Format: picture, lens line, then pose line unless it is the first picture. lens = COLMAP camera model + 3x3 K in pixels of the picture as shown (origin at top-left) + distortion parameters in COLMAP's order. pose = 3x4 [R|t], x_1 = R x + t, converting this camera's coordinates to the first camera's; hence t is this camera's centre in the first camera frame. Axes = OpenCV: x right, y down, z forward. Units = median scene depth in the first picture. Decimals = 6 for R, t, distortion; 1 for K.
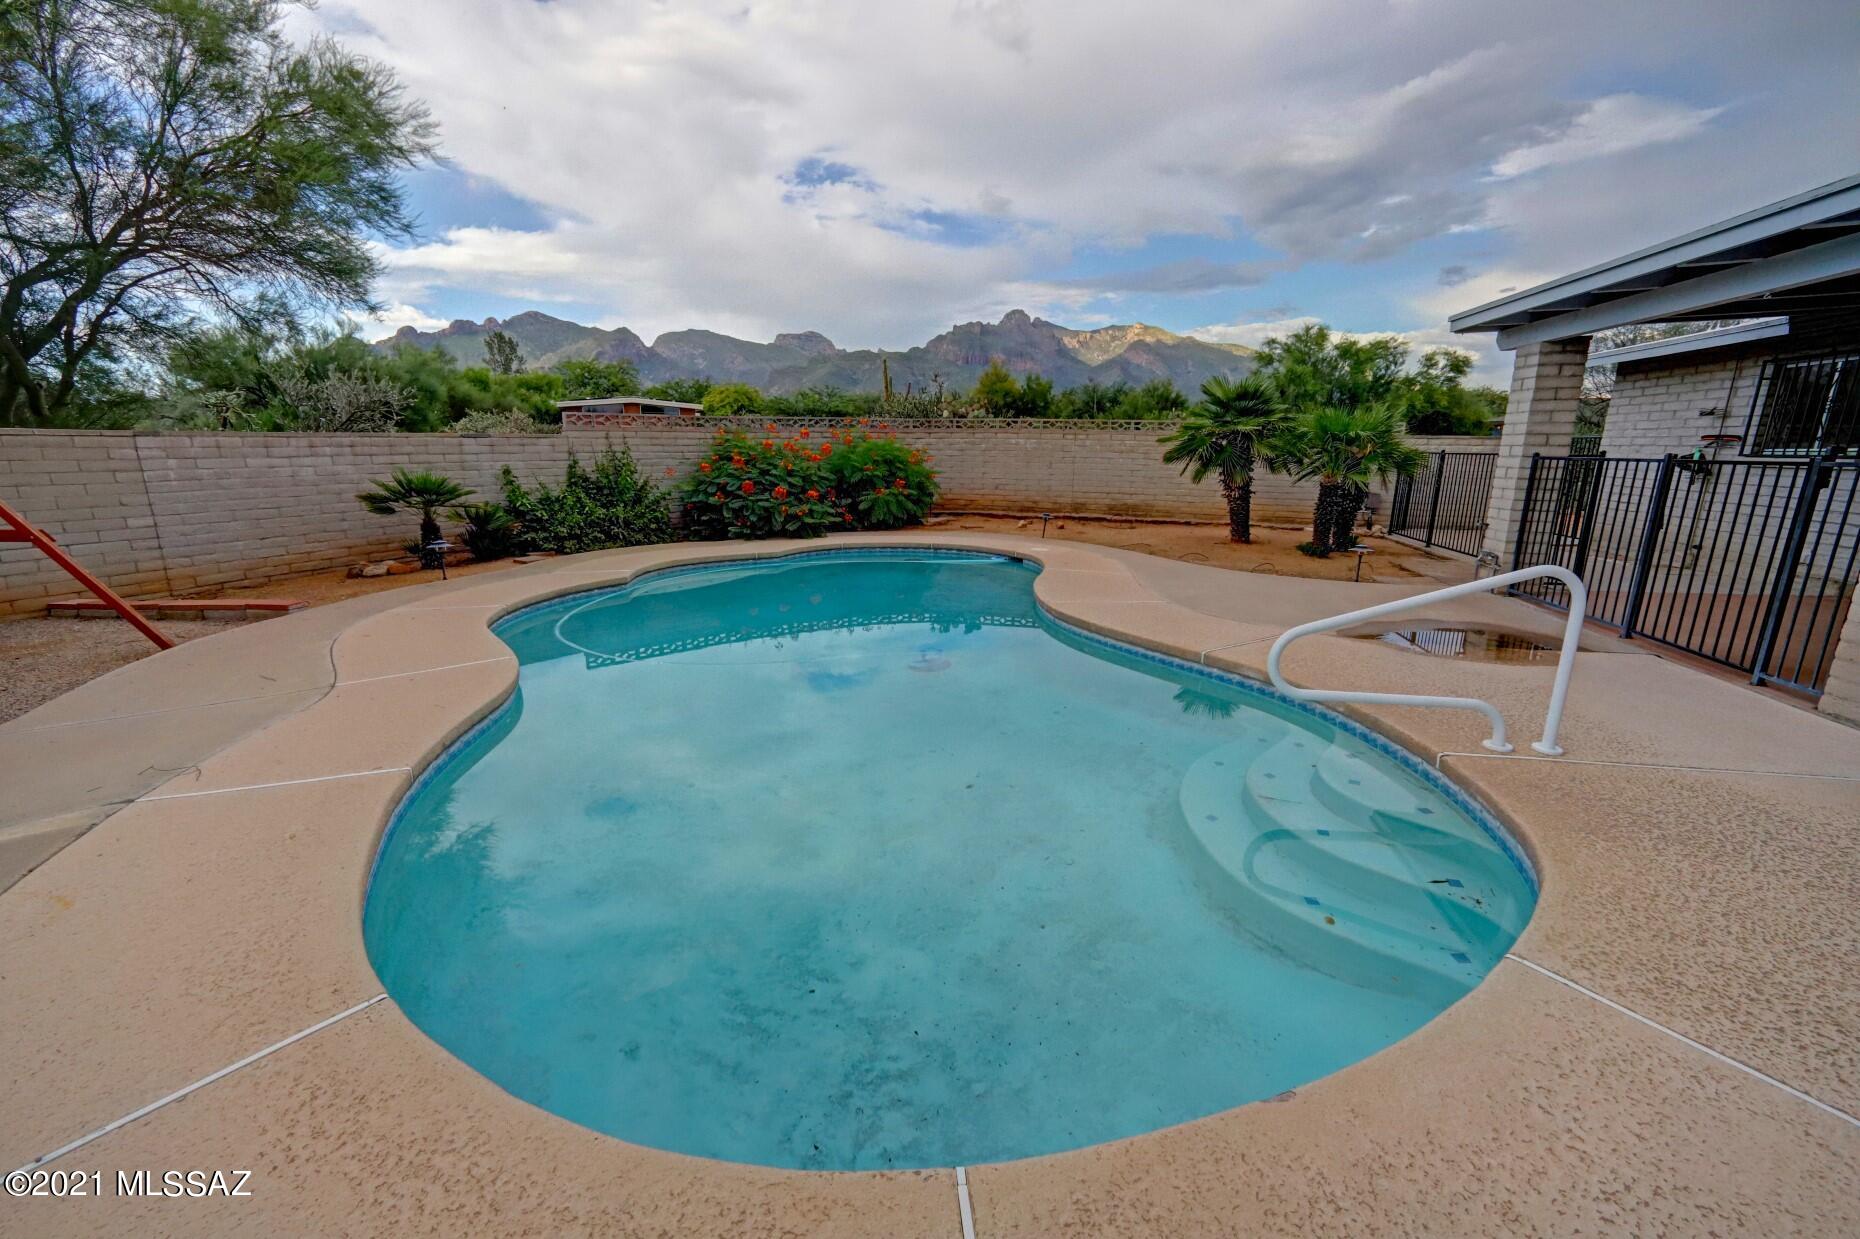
lens RADIAL K [[736.4, 0, 920.1], [0, 736.4, 600.6], [0, 0, 1]] dist [-0.029962, 0.010366]
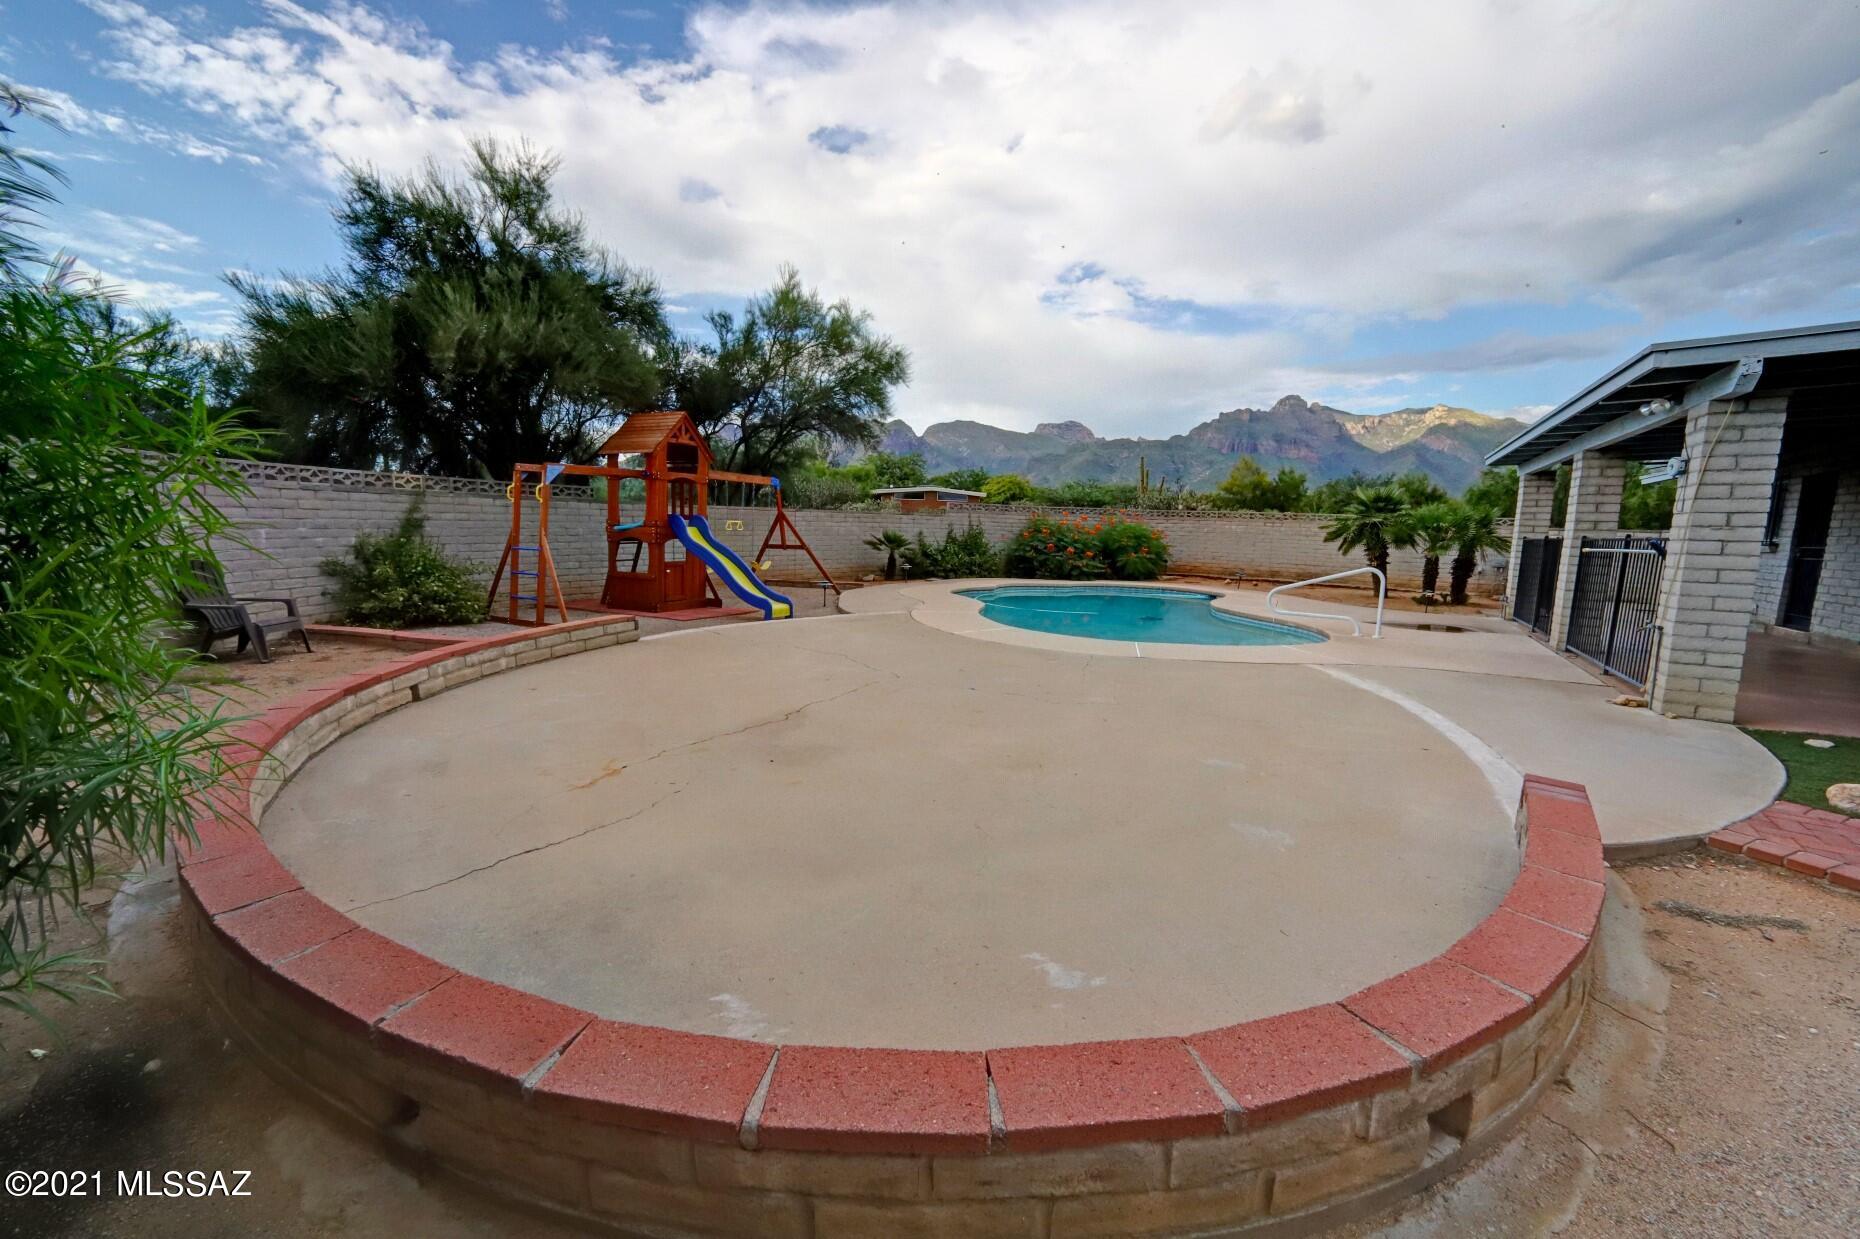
lens RADIAL K [[736.4, 0, 935.4], [0, 736.4, 620.8], [0, 0, 1]] dist [-0.029962, 0.010366]
pose [[0.950444, 0.063321, -0.304379, 0.015839], [-0.089167, 0.993428, -0.071763, 0.062656], [0.297835, 0.095348, 0.949844, -0.267346]]
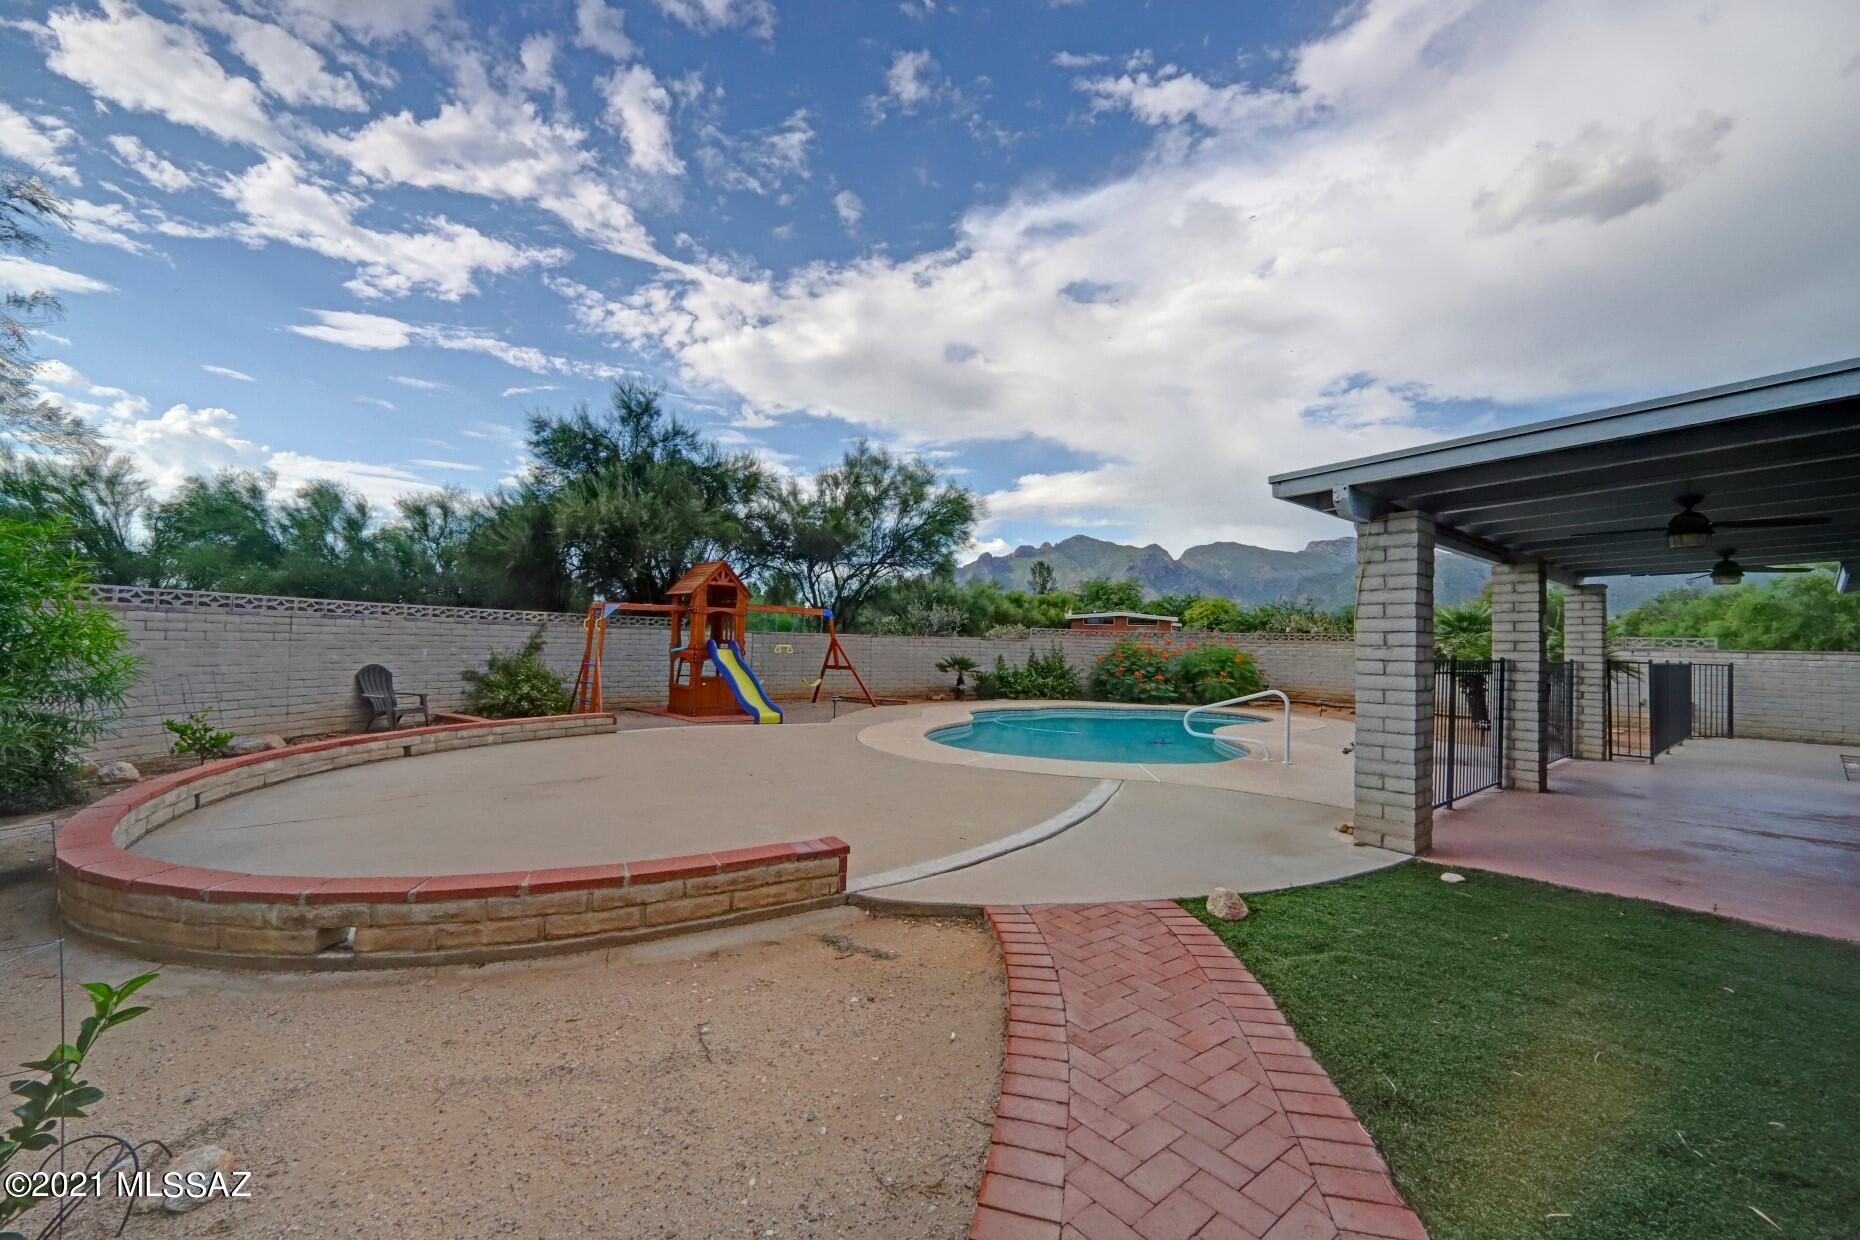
lens RADIAL K [[736.4, 0, 933.4], [0, 736.4, 635.9], [0, 0, 1]] dist [-0.029962, 0.010366]
pose [[0.791493, 0.012493, -0.611051, 0.187358], [-0.151712, 0.972515, -0.176630, 0.053516], [0.592049, 0.232505, 0.771634, -0.240204]]
